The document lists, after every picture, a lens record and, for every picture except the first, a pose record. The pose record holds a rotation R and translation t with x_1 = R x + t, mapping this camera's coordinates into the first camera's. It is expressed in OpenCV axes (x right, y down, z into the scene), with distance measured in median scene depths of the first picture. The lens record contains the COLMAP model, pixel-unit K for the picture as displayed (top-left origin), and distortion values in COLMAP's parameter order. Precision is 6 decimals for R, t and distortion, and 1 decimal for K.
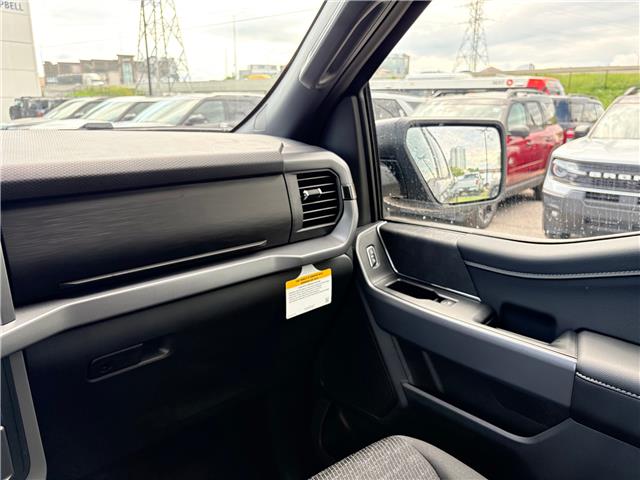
lens RADIAL K [[489.3, 0, 320.0], [0, 489.3, 240.0], [0, 0, 1]] dist [0.042559, -0.044692]
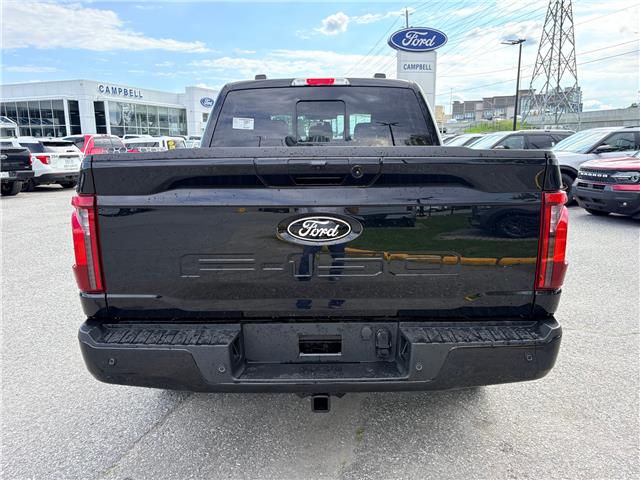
lens RADIAL K [[489.3, 0, 320.0], [0, 489.3, 240.0], [0, 0, 1]] dist [0.042559, -0.044692]
pose [[0.732551, 0.122777, -0.669549, 1.628829], [-0.163770, 0.986497, 0.001717, 0.491872], [0.660719, 0.108394, 0.742766, -1.815590]]
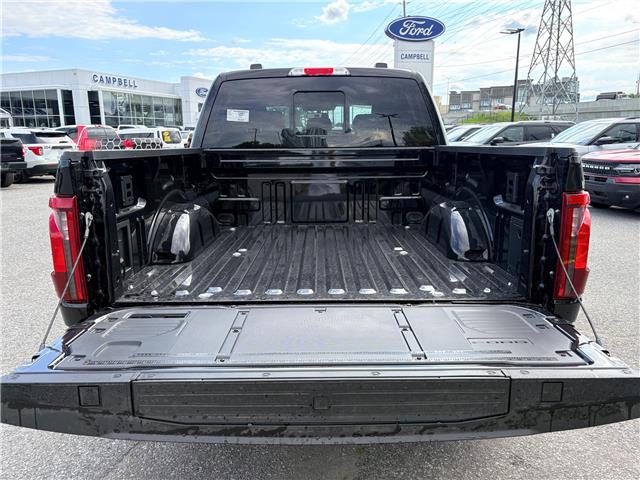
lens RADIAL K [[489.3, 0, 320.0], [0, 489.3, 240.0], [0, 0, 1]] dist [0.042559, -0.044692]
pose [[0.737318, 0.134662, -0.661988, 1.572451], [-0.163078, 0.986430, 0.019024, 0.469988], [0.655567, 0.093929, 0.749273, -1.769001]]
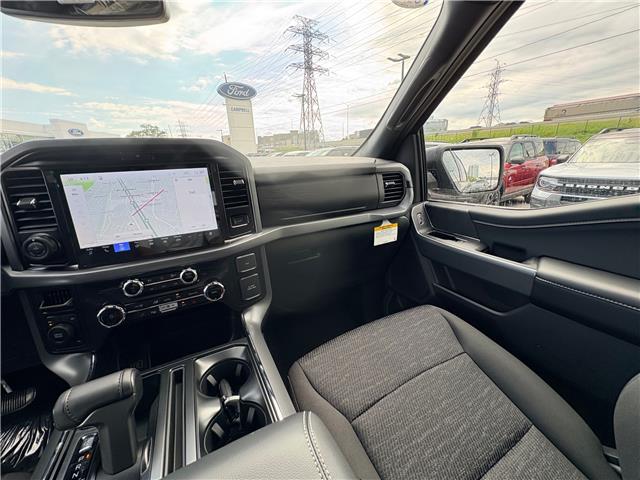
lens RADIAL K [[253.9, 0, 320.0], [0, 253.9, 240.0], [0, 0, 1]] dist [0.000257, -0.000156]
pose [[0.964557, 0.045640, -0.259897, -0.008487], [-0.029427, 0.997390, 0.065936, 0.055802], [0.262228, -0.055952, 0.963383, -0.064403]]
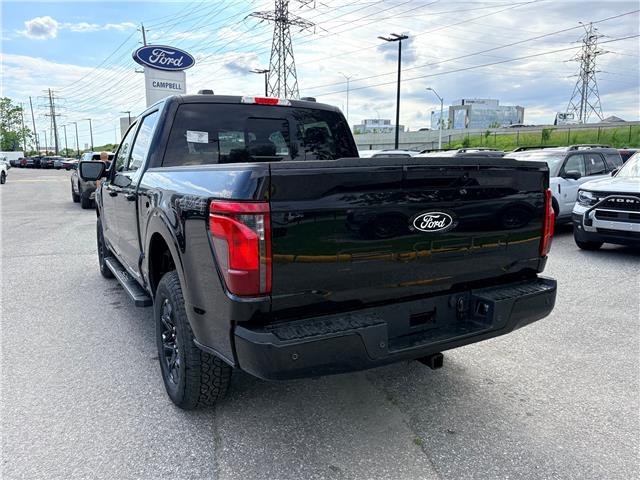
lens RADIAL K [[489.3, 0, 320.0], [0, 489.3, 240.0], [0, 0, 1]] dist [0.042559, -0.044692]
pose [[0.973948, 0.033548, -0.224277, 1.042962], [-0.055771, 0.994056, -0.093499, 0.632795], [0.219807, 0.103572, 0.970030, -2.300565]]
